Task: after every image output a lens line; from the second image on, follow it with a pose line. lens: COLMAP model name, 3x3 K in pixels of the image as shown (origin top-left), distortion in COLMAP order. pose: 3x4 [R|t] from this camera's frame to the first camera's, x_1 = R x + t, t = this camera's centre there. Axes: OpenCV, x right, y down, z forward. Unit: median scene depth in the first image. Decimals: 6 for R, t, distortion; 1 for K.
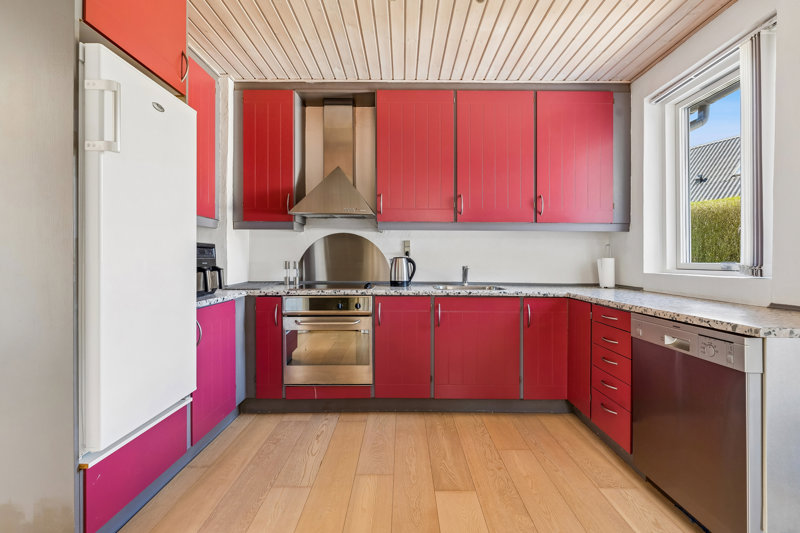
lens RADIAL K [[367.6, 0, 400.1], [0, 367.6, 260.5], [0, 0, 1]] dist [-0.011336, 0.000788]
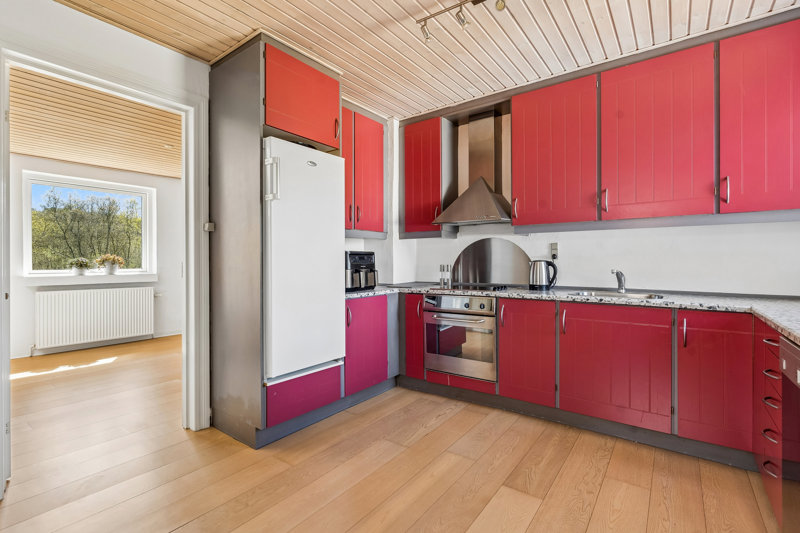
lens RADIAL K [[367.6, 0, 400.1], [0, 367.6, 265.8], [0, 0, 1]] dist [-0.011336, 0.000788]
pose [[0.802531, -0.000726, -0.596611, 0.321963], [0.003286, 0.999989, 0.003202, 0.000738], [0.596602, -0.004530, 0.802524, -0.004556]]
